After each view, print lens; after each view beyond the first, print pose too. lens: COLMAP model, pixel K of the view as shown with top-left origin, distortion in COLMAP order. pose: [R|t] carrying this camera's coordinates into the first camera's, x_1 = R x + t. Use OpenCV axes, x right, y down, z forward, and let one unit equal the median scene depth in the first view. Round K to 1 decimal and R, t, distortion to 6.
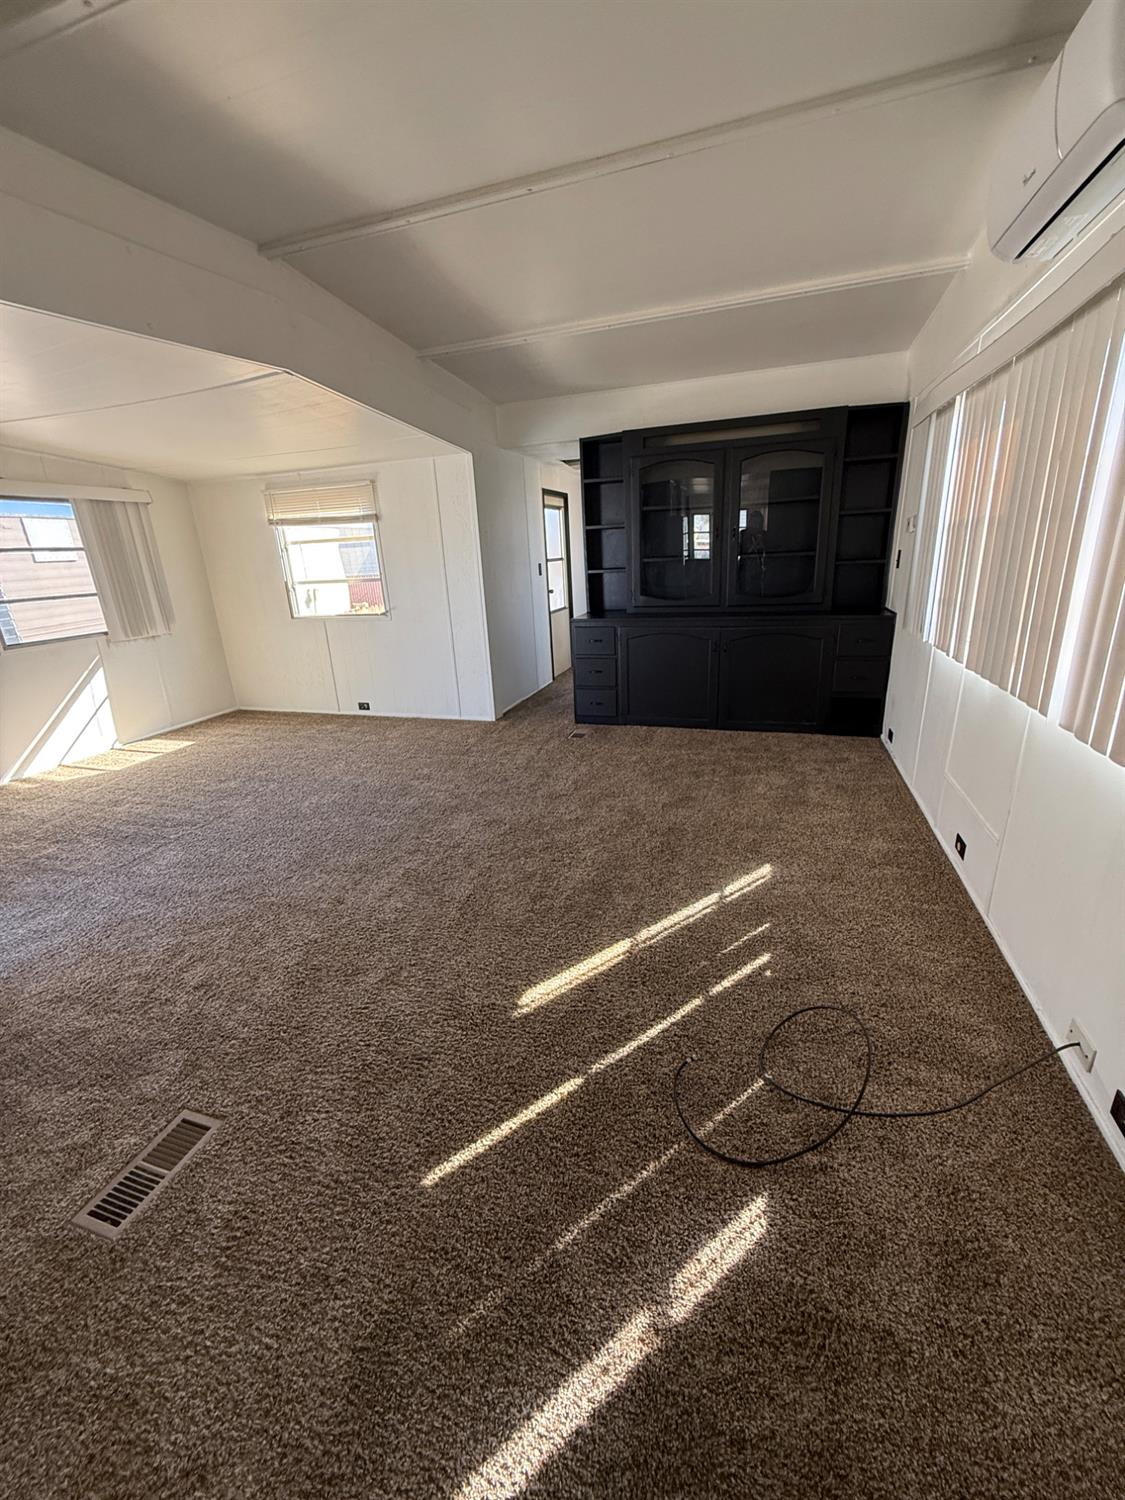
lens RADIAL K [[597.2, 0, 562.5], [0, 597.2, 750.0], [0, 0, 1]] dist [0.001039, -0.000259]
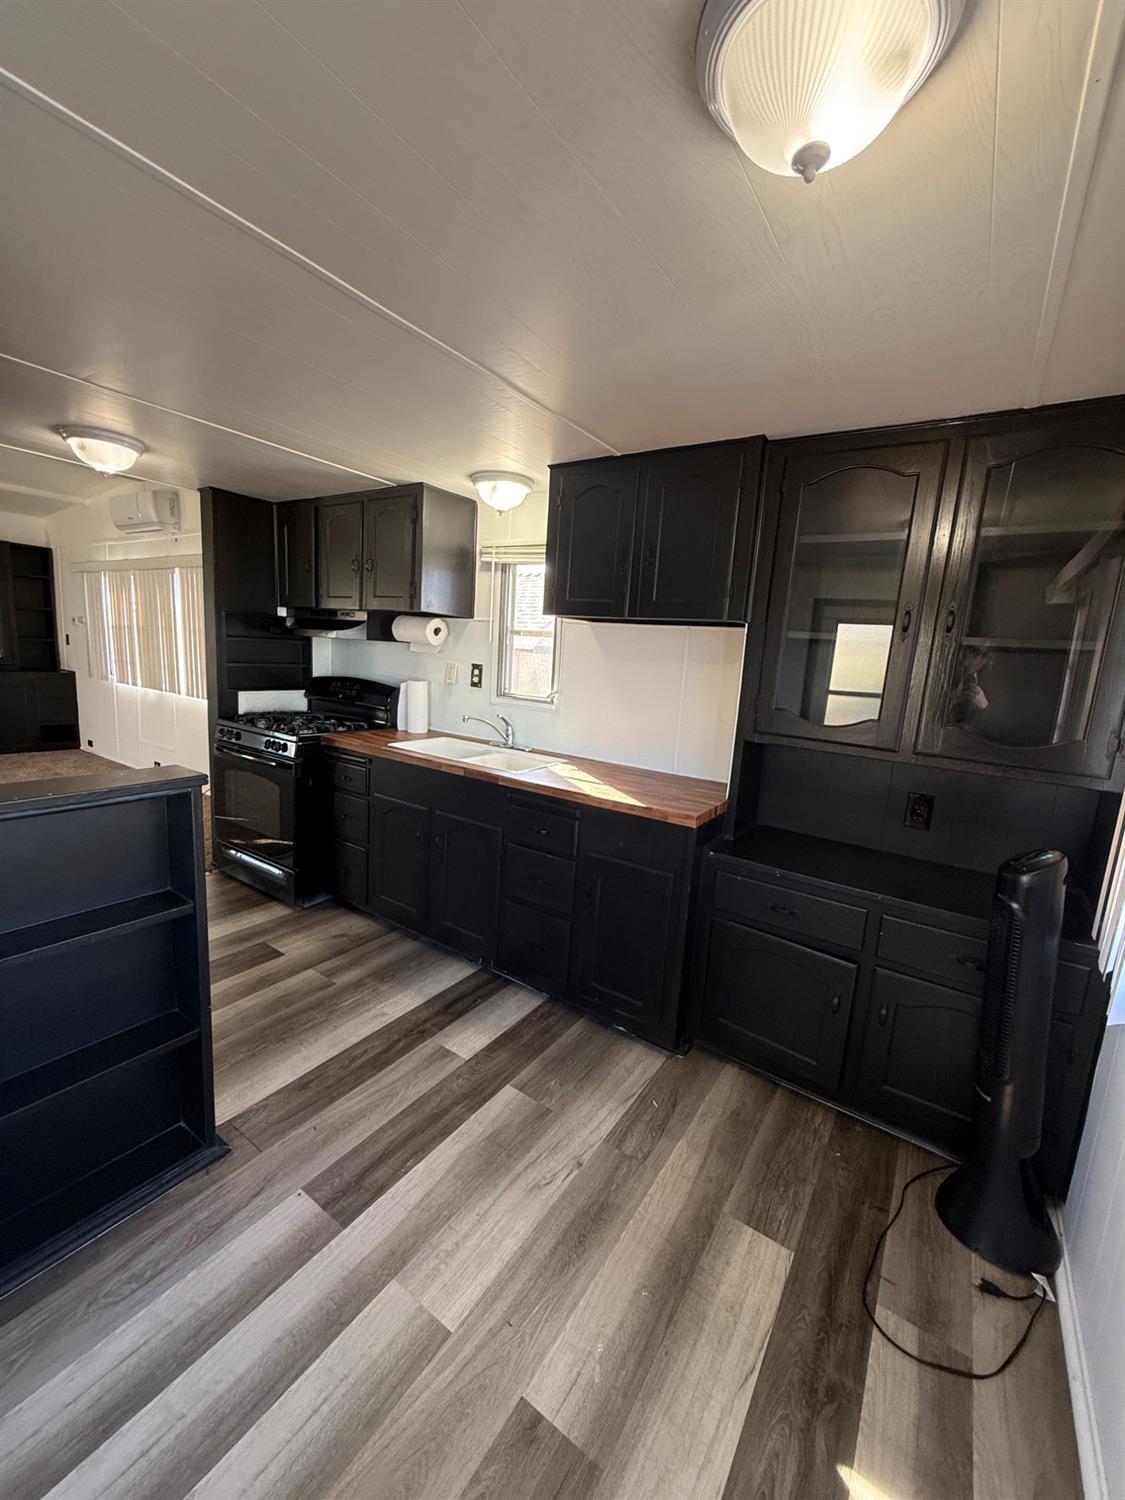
lens RADIAL K [[597.2, 0, 562.5], [0, 597.2, 750.0], [0, 0, 1]] dist [0.001039, -0.000259]
pose [[0.274105, -0.094391, 0.957056, -0.667712], [0.230772, 0.972551, 0.029825, 0.243252], [-0.933601, 0.212687, 0.288363, -0.682056]]
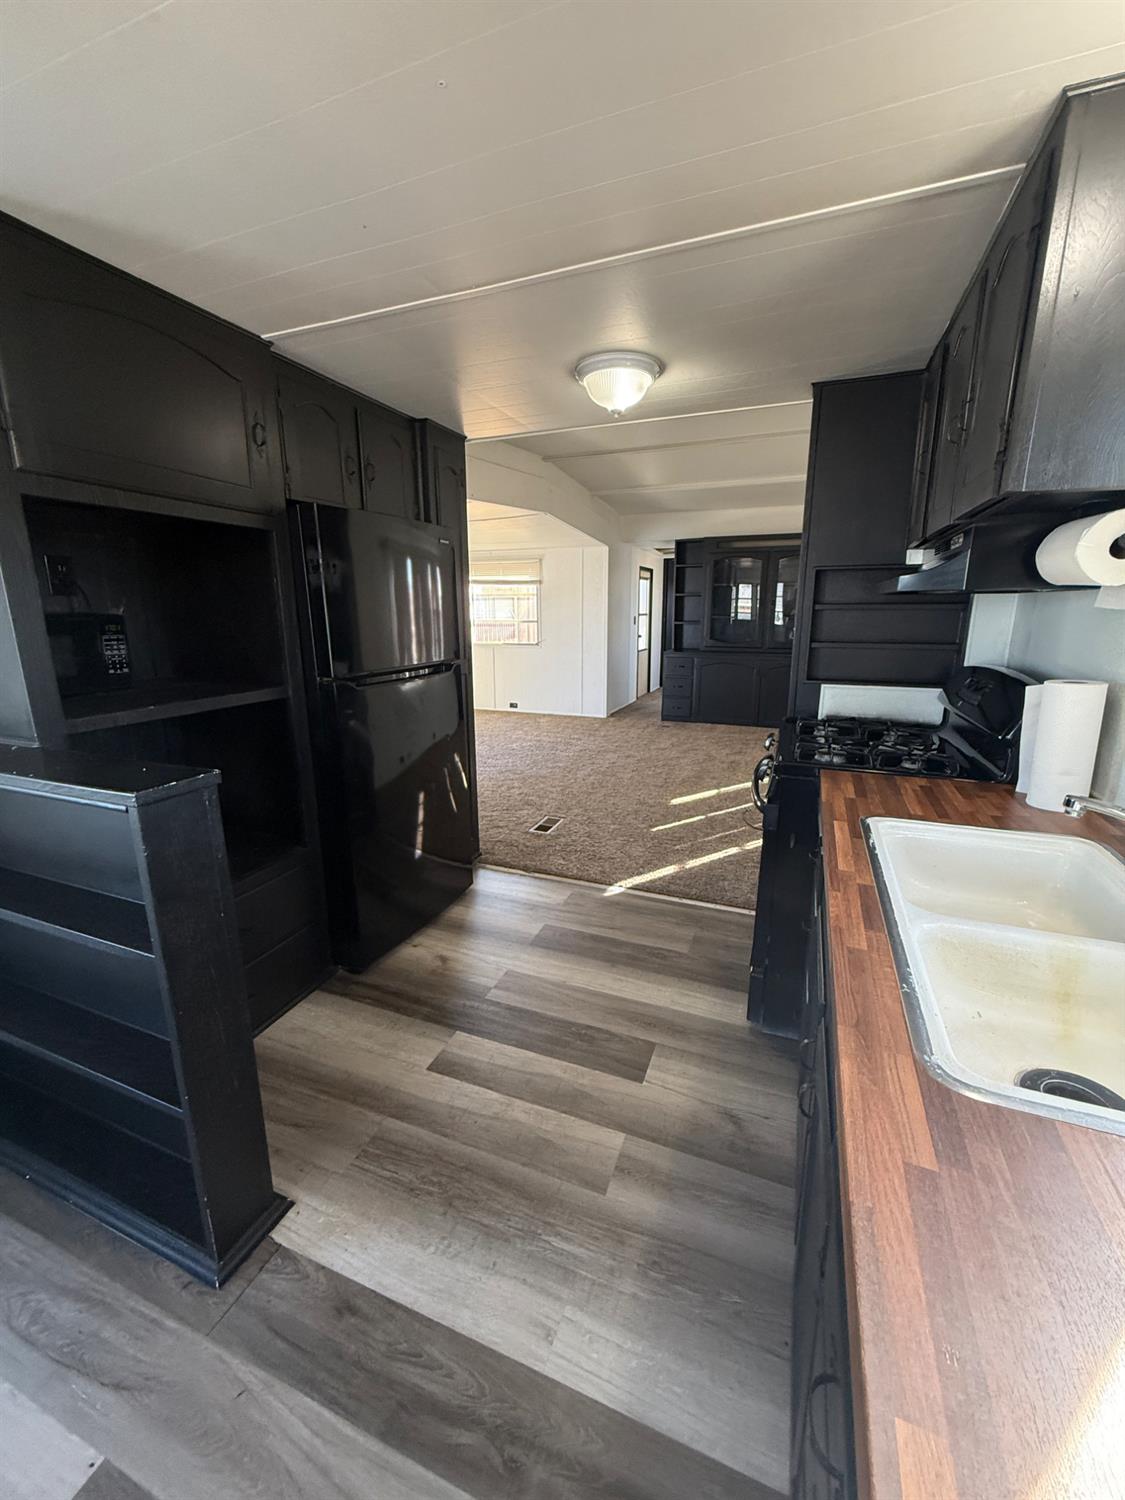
lens RADIAL K [[597.2, 0, 562.5], [0, 597.2, 750.0], [0, 0, 1]] dist [0.001039, -0.000259]
pose [[0.997031, 0.058765, -0.049756, -0.181029], [-0.062871, 0.994359, -0.085423, 0.210989], [0.044455, 0.088298, 0.995102, -0.612517]]
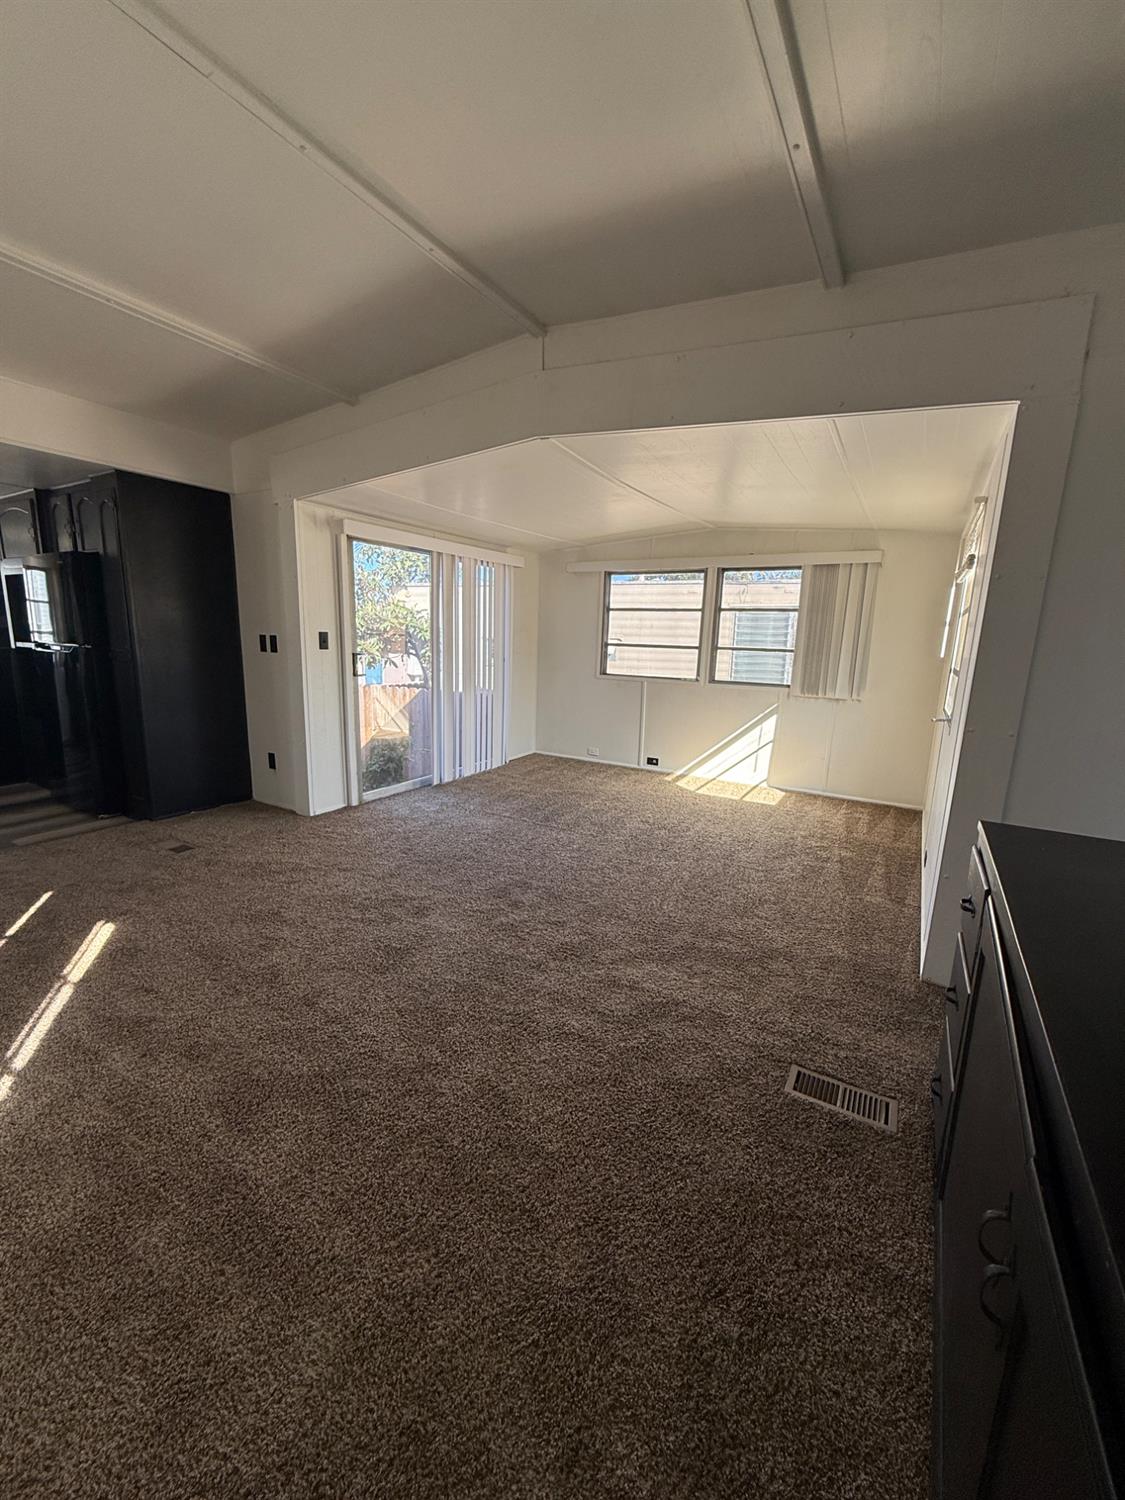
lens RADIAL K [[597.2, 0, 562.5], [0, 597.2, 750.0], [0, 0, 1]] dist [0.001039, -0.000259]
pose [[-0.217328, 0.228039, -0.949087, 0.431601], [-0.327375, 0.898980, 0.290964, -0.318082], [0.919562, 0.373942, -0.120719, 0.935065]]
